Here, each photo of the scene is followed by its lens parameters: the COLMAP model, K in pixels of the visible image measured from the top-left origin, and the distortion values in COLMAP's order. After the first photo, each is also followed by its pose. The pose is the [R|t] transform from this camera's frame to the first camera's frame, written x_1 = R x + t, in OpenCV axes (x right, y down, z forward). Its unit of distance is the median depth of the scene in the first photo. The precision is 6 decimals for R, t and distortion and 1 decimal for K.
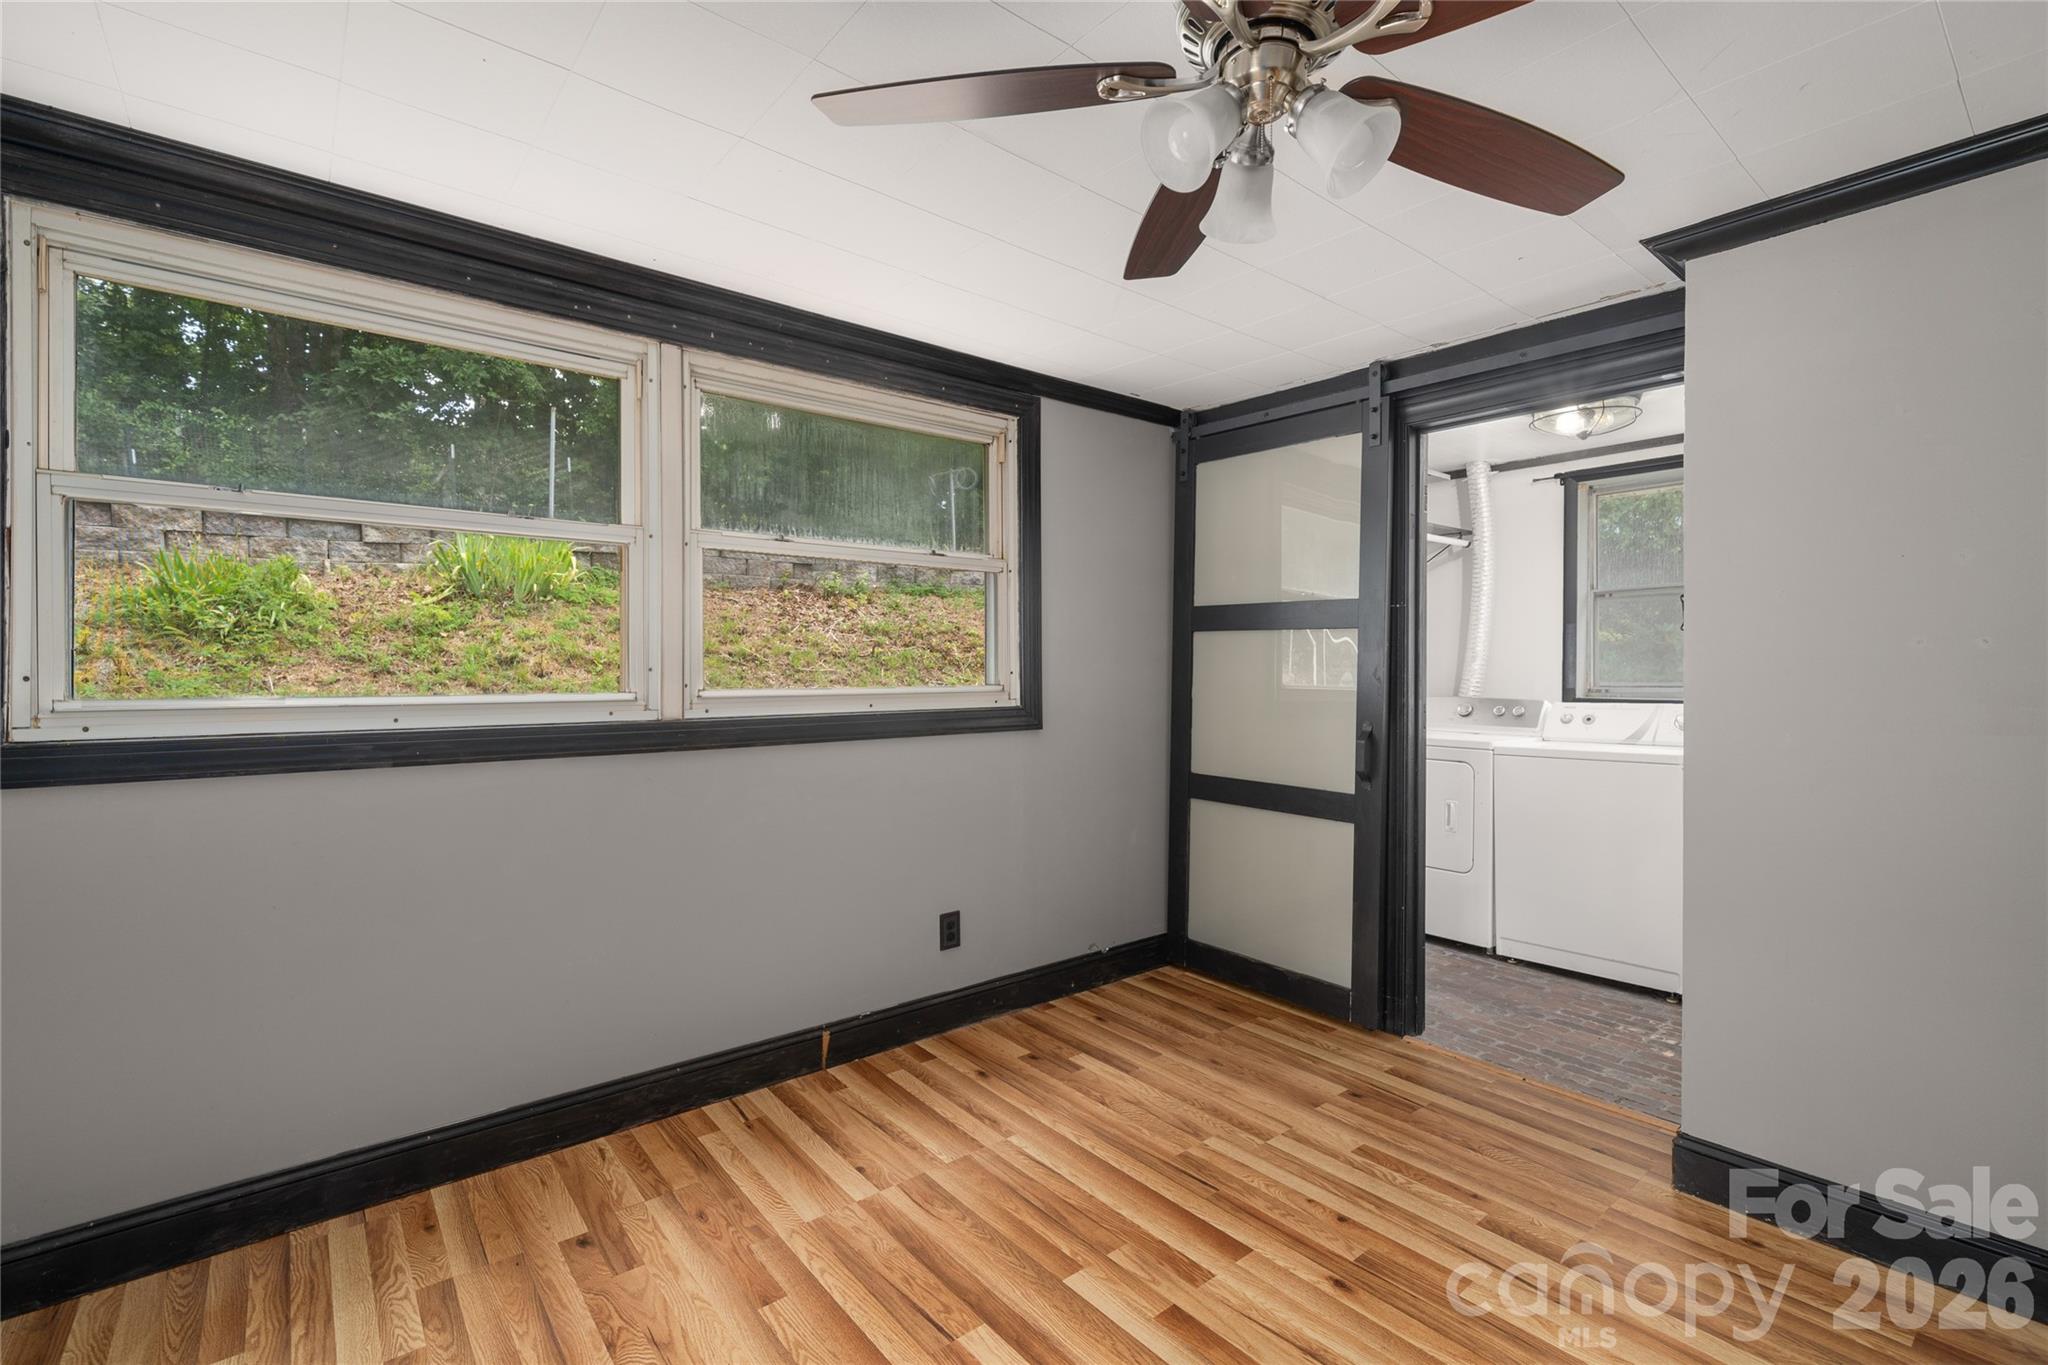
lens RADIAL K [[915.7, 0, 1014.4], [0, 915.7, 669.1], [0, 0, 1]] dist [0.004508, 0.000388]
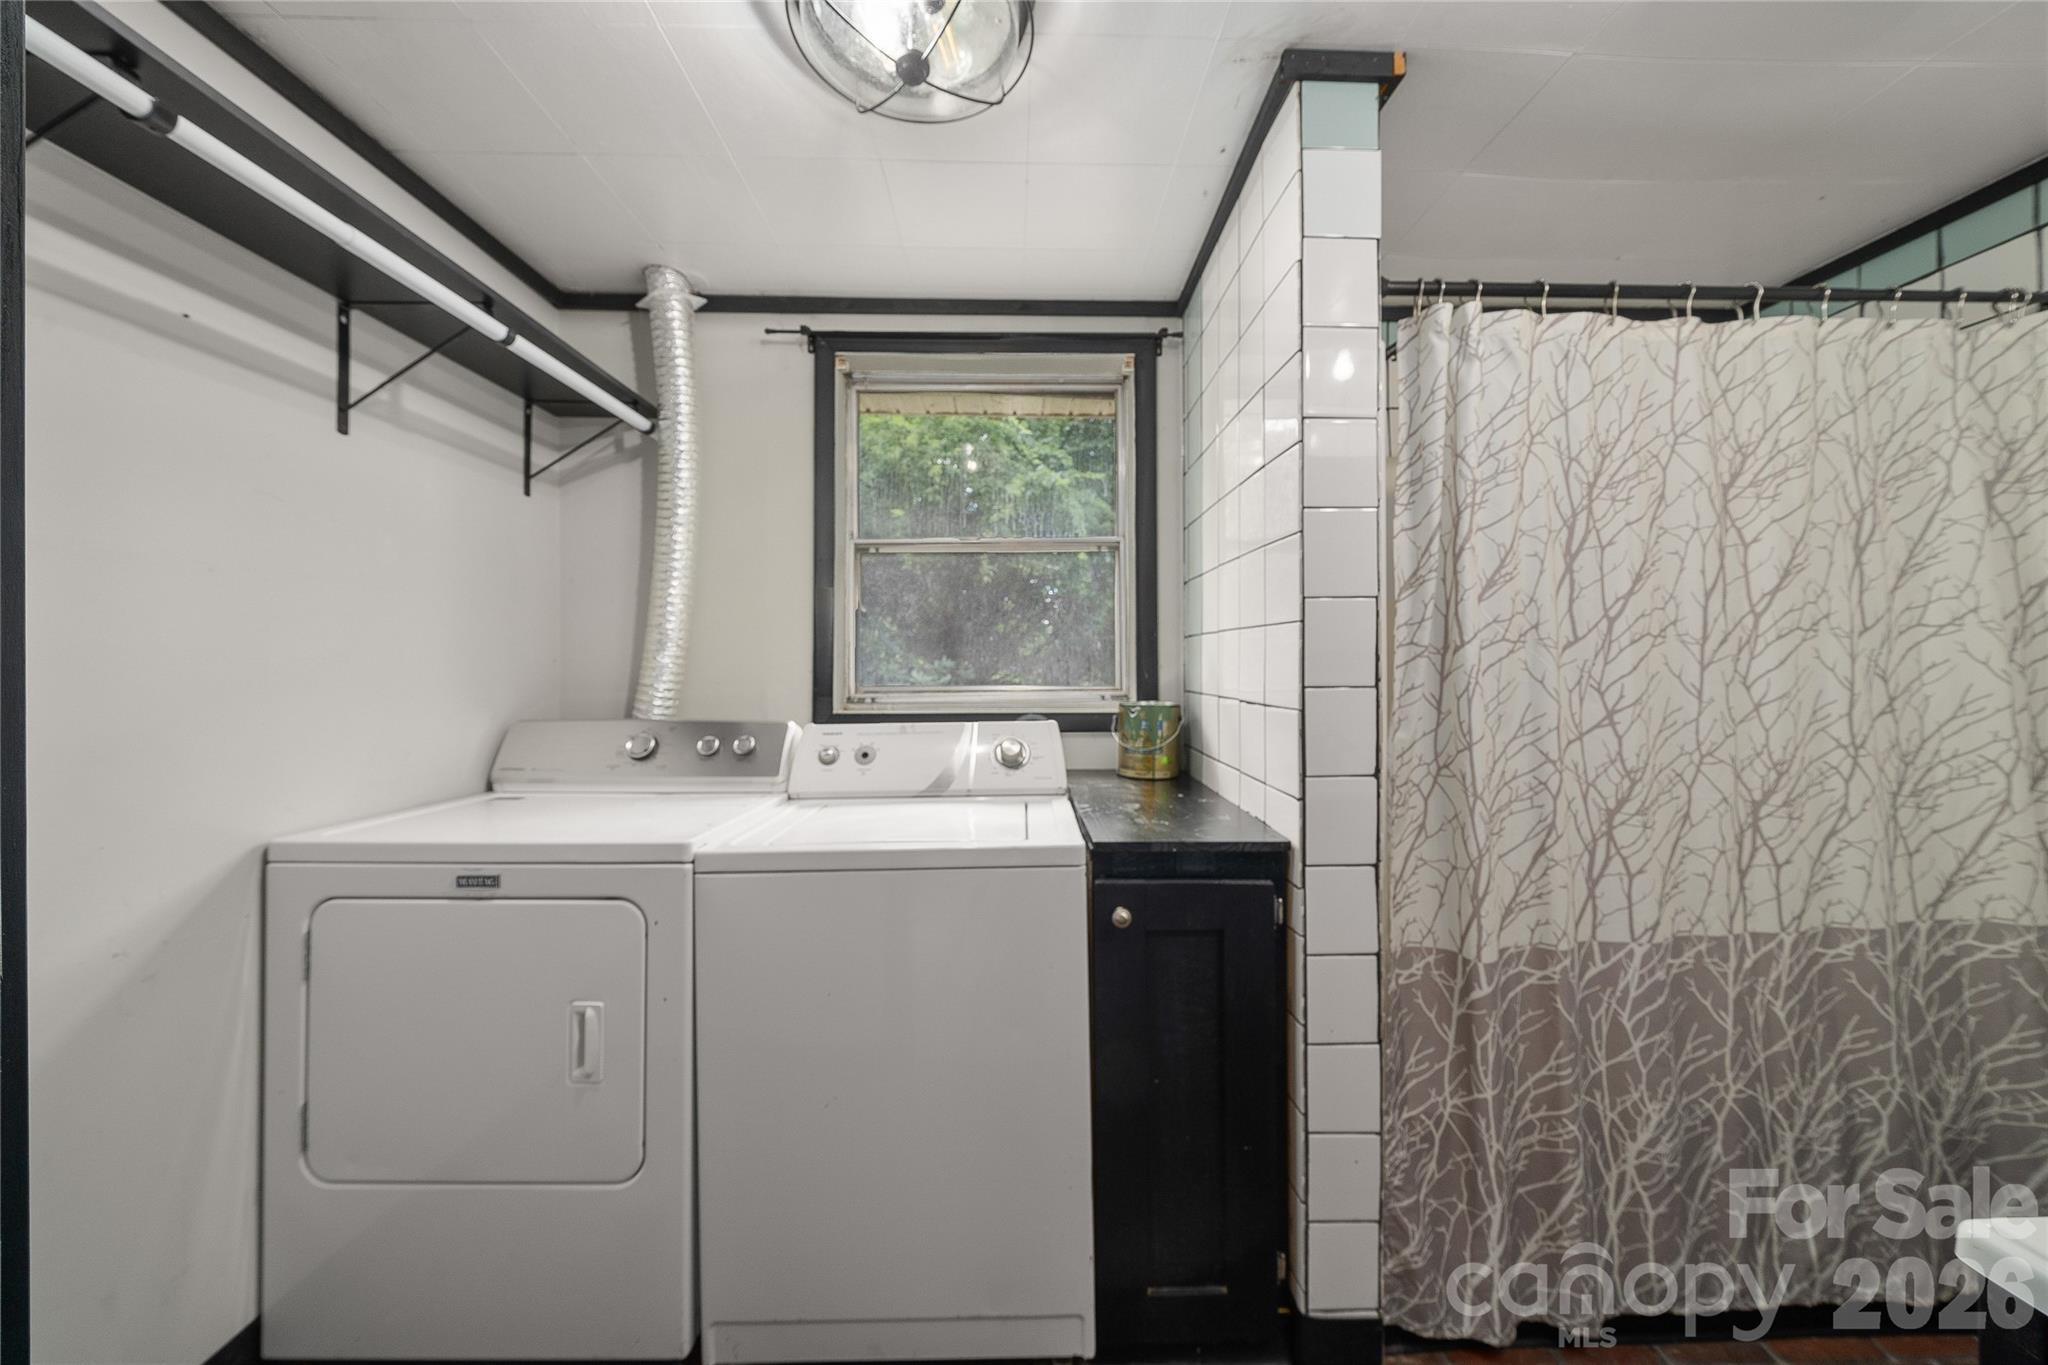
lens RADIAL K [[707.9, 0, 1018.4], [0, 707.9, 668.2], [0, 0, 1]] dist [-0.005892, 0.000059]
pose [[0.617643, -0.002209, 0.786455, 0.316027], [0.000477, 0.999997, 0.002434, 0.000807], [-0.786458, -0.001128, 0.617642, 0.603155]]
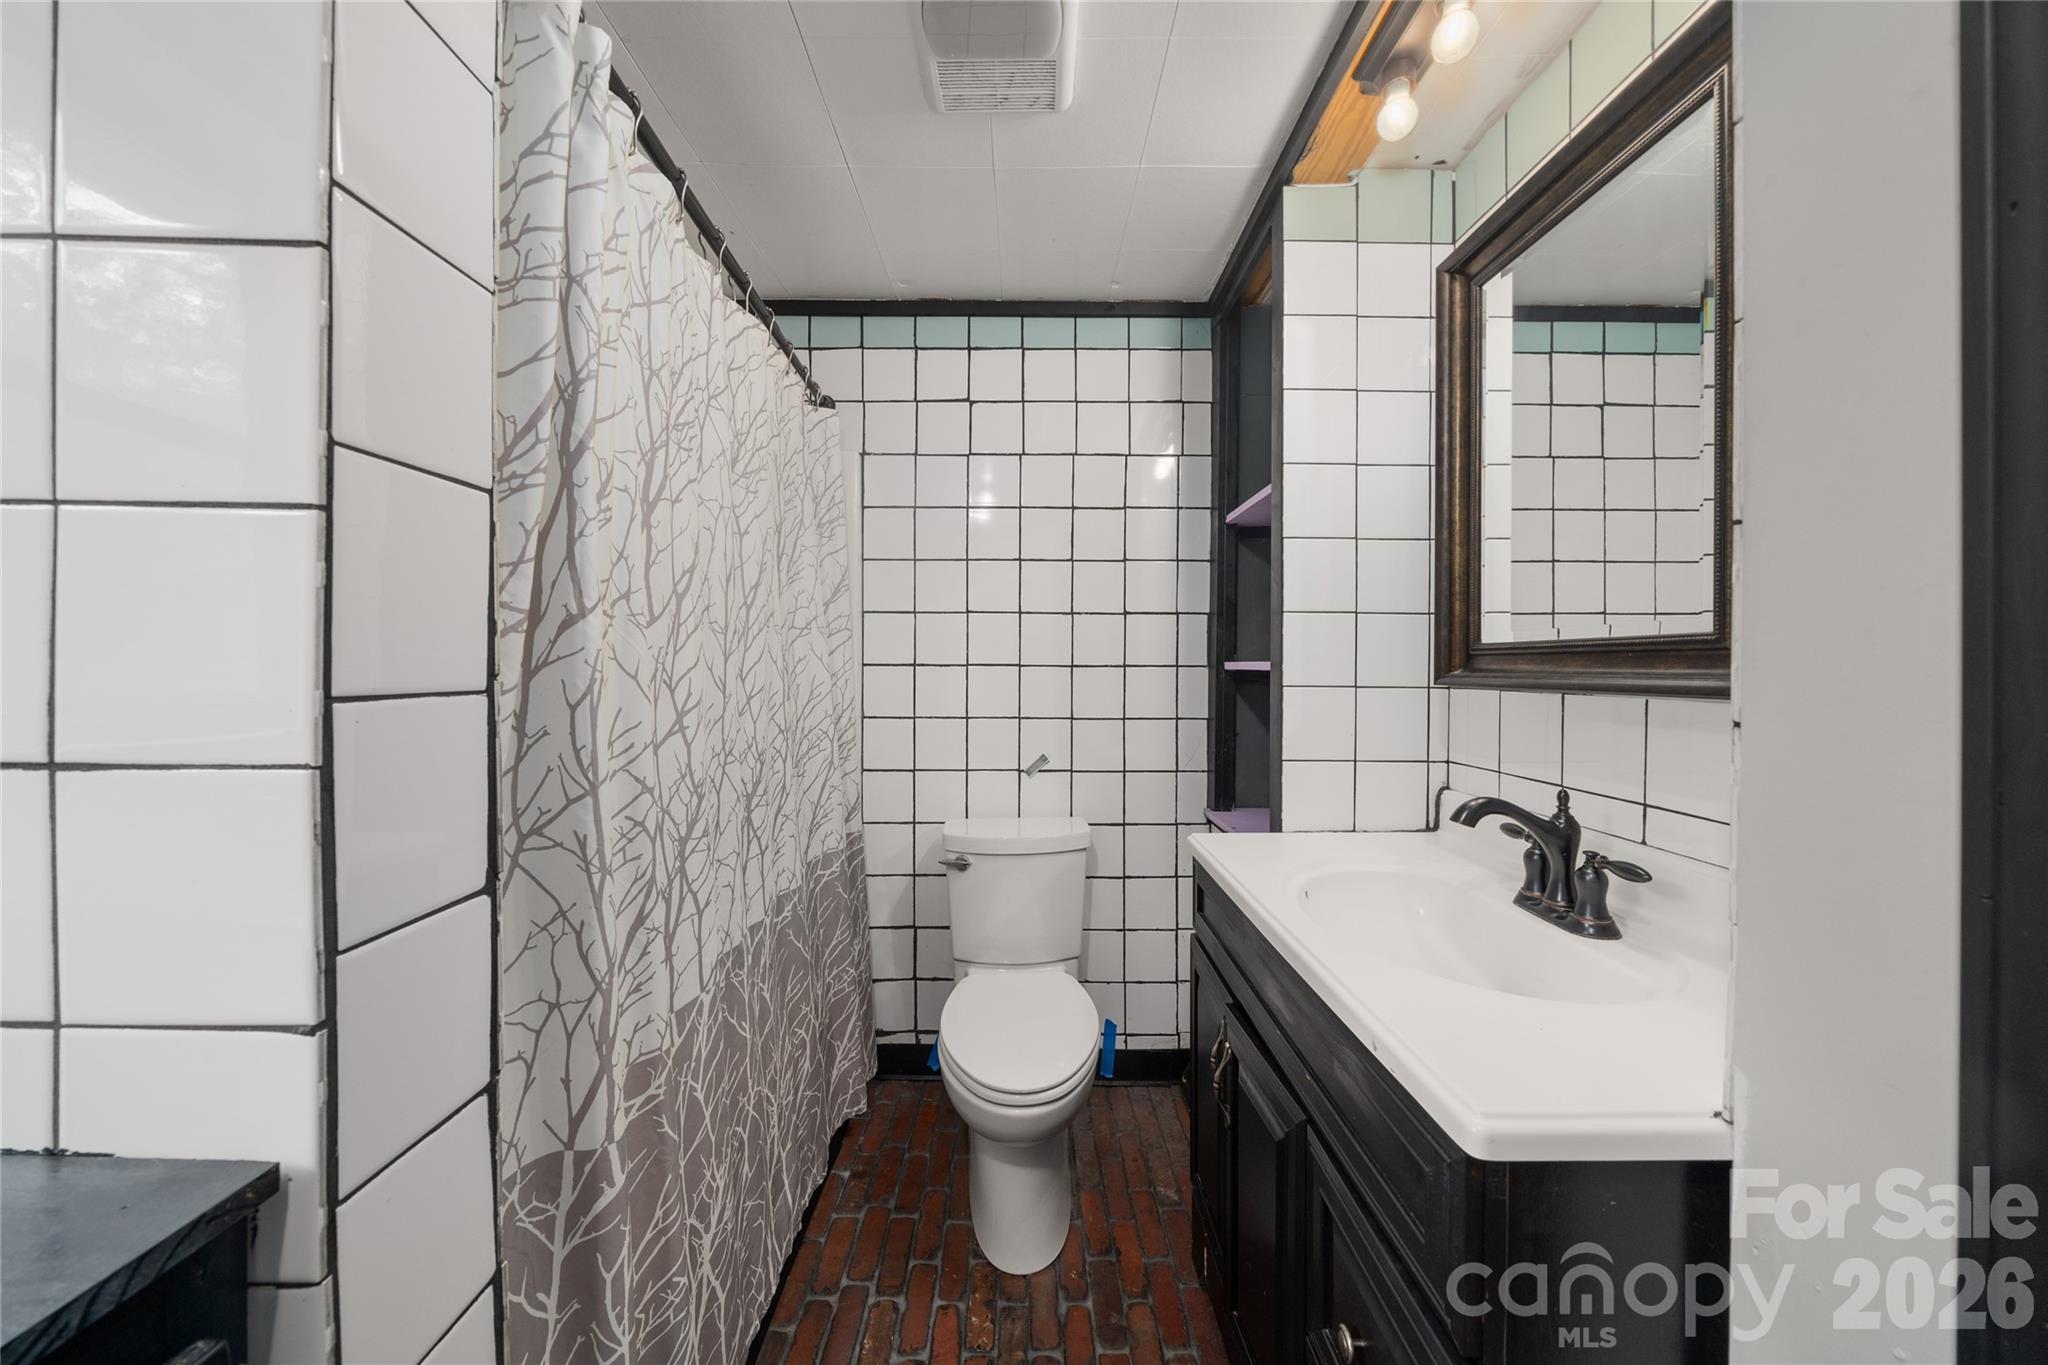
lens RADIAL K [[707.9, 0, 1017.7], [0, 707.9, 672.6], [0, 0, 1]] dist [-0.005892, 0.000059]
pose [[-0.771514, -0.006362, 0.636180, 0.545595], [-0.001793, 0.999968, 0.007825, 0.006053], [-0.636209, 0.004896, -0.771501, 0.749239]]
